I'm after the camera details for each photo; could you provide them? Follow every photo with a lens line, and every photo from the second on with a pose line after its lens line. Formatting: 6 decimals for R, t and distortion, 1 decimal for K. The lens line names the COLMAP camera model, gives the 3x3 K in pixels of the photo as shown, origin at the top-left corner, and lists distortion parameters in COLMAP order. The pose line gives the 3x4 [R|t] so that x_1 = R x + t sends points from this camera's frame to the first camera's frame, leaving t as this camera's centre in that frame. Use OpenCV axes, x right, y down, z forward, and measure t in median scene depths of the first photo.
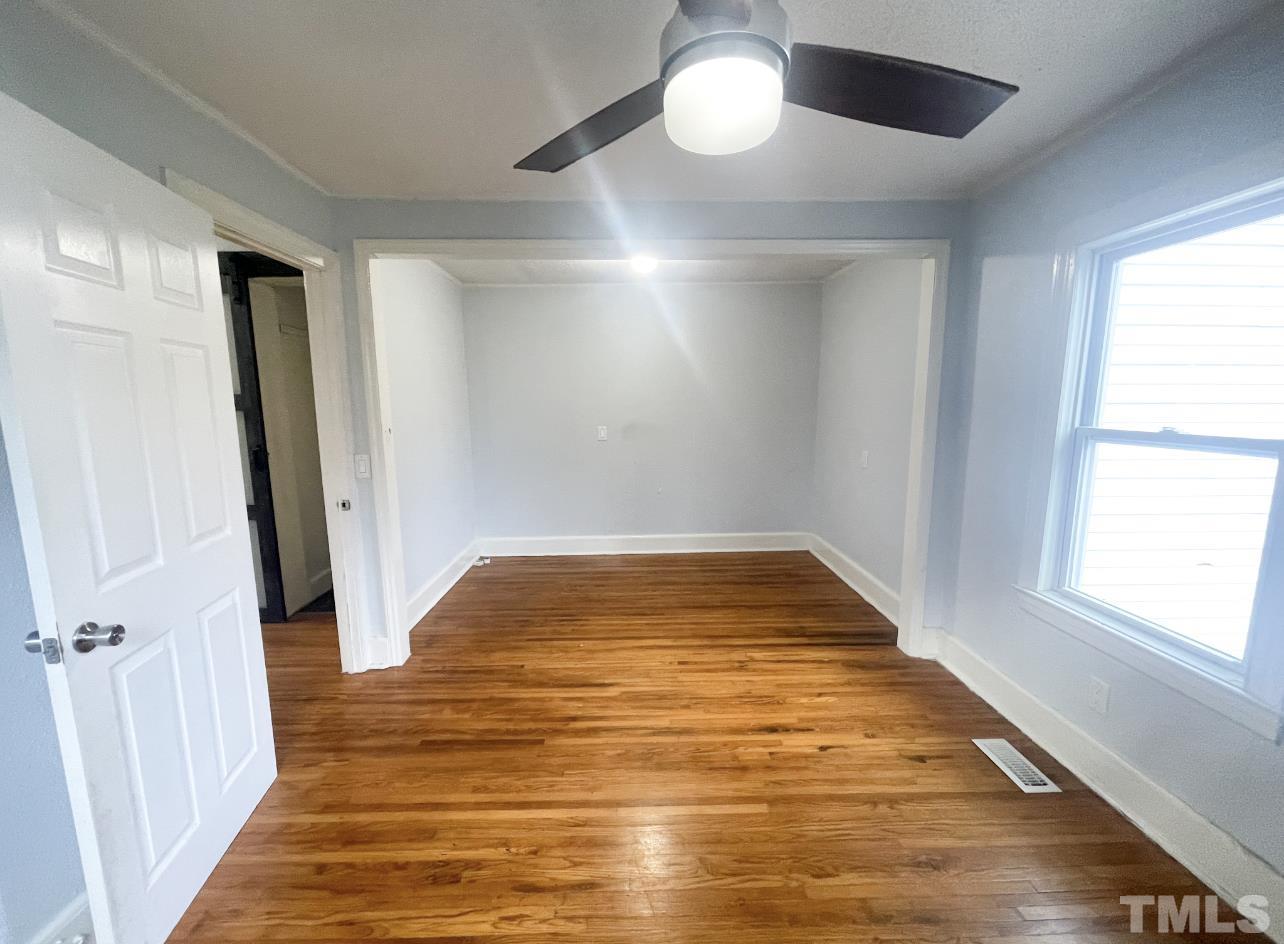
lens RADIAL K [[517.7, 0, 641.3], [0, 517.7, 475.6], [0, 0, 1]] dist [-0.015215, 0.000133]
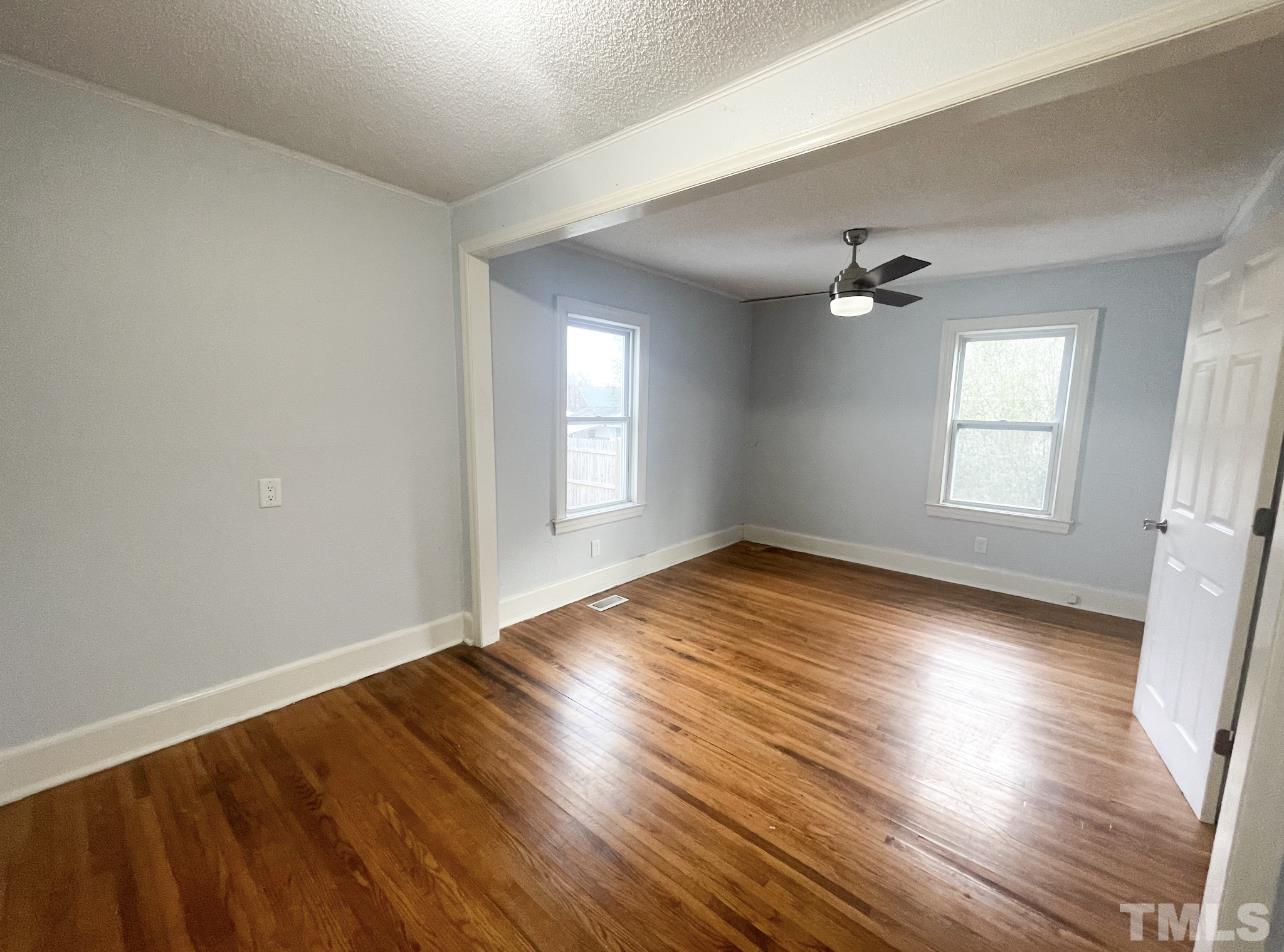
lens RADIAL K [[514.1, 0, 635.9], [0, 514.1, 479.3], [0, 0, 1]] dist [-0.004290, -0.000294]
pose [[-0.731874, -0.104282, 0.673413, -0.431696], [0.085234, 0.966451, 0.242295, -0.240309], [-0.676088, 0.234727, -0.698433, 1.753761]]
